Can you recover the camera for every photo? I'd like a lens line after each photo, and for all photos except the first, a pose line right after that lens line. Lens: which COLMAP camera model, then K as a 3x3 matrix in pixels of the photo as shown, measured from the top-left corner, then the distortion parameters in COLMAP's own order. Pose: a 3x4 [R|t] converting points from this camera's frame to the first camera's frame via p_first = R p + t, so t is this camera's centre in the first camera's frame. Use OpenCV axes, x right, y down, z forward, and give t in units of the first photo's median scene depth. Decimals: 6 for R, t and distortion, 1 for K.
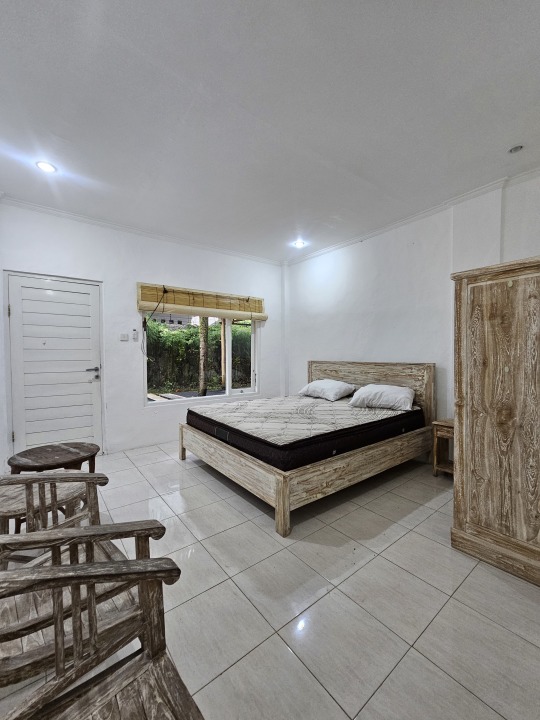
lens RADIAL K [[293.0, 0, 270.3], [0, 293.0, 359.3], [0, 0, 1]] dist [-0.002745, -0.000446]
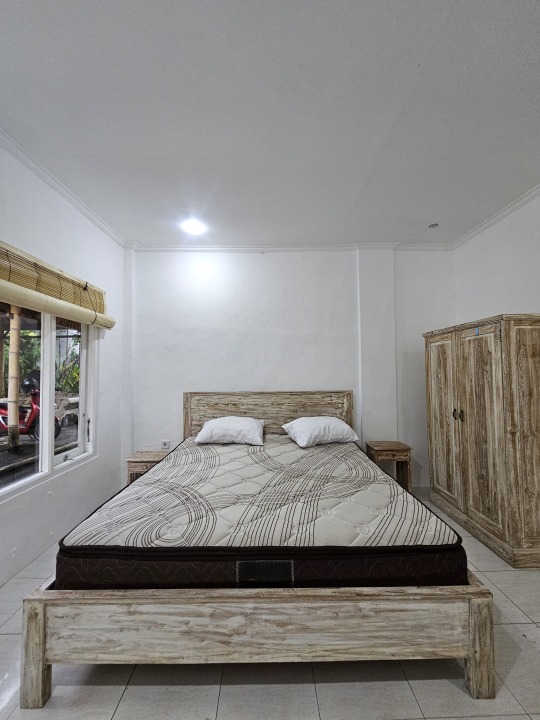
lens RADIAL K [[293.0, 0, 270.8], [0, 293.0, 360.6], [0, 0, 1]] dist [-0.002745, -0.000446]
pose [[0.605059, 0.032098, 0.795534, -0.513786], [0.020335, 0.998238, -0.055742, -0.046619], [-0.795921, 0.049904, 0.603340, 0.674575]]
